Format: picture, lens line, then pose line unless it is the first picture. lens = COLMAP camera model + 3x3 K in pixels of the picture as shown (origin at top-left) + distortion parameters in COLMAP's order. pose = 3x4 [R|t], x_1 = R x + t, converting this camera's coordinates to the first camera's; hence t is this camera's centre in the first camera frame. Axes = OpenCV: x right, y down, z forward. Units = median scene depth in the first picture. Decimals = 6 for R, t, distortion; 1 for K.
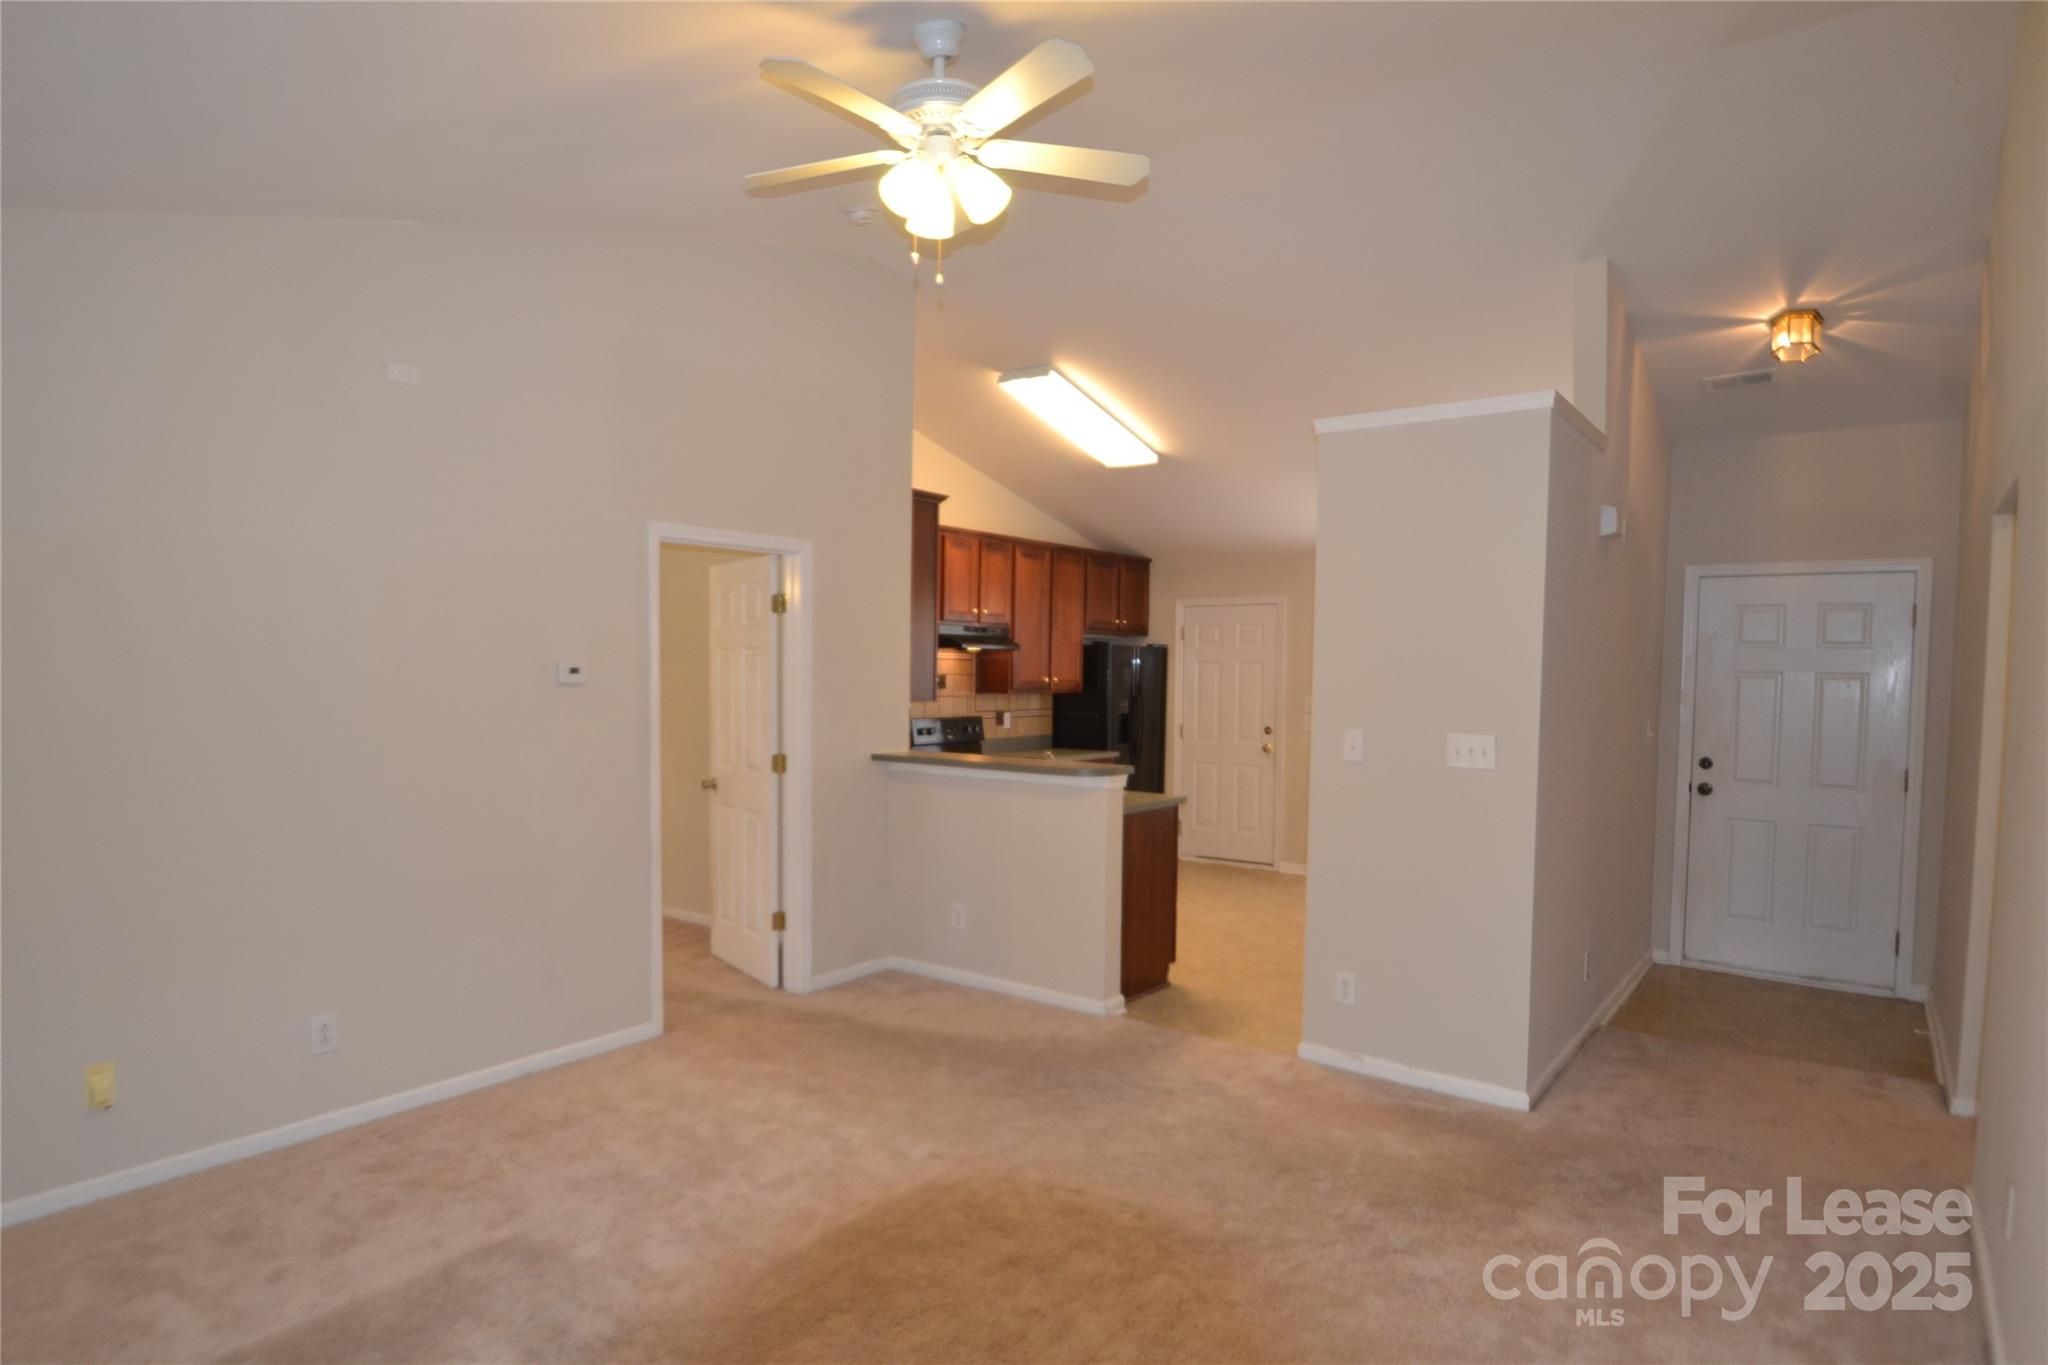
lens RADIAL K [[1139.2, 0, 989.8], [0, 1139.2, 713.6], [0, 0, 1]] dist [-0.007699, -0.016921]
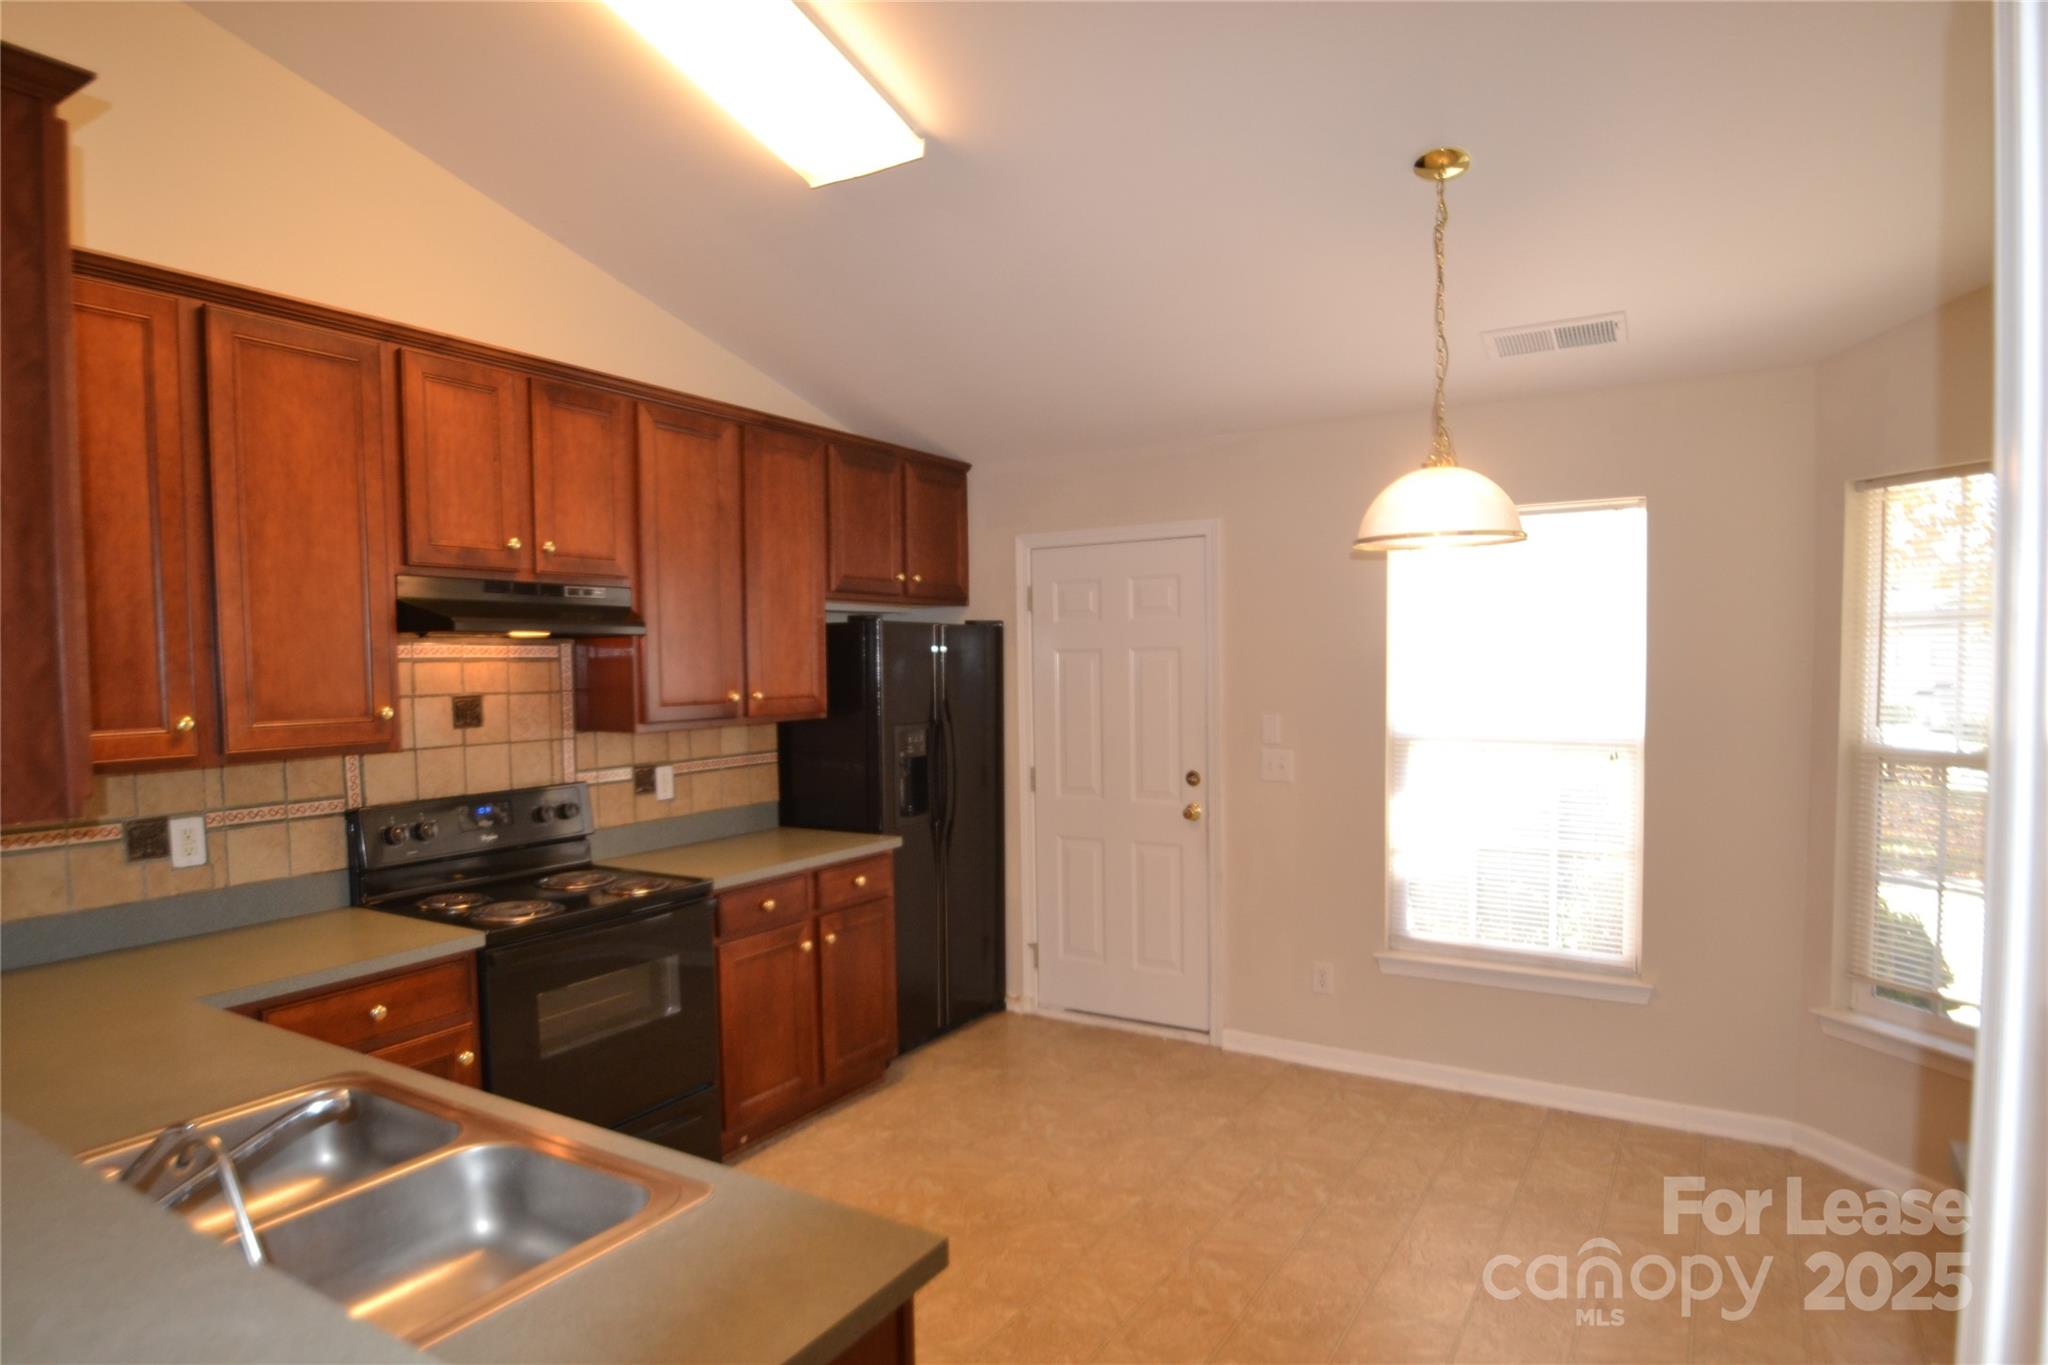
lens RADIAL K [[1139.2, 0, 989.8], [0, 1139.2, 713.6], [0, 0, 1]] dist [-0.007699, -0.016921]
pose [[0.995167, -0.031718, 0.092932, 0.152995], [0.031273, 0.999491, 0.006241, -0.030991], [-0.093082, -0.003304, 0.995653, 0.719207]]
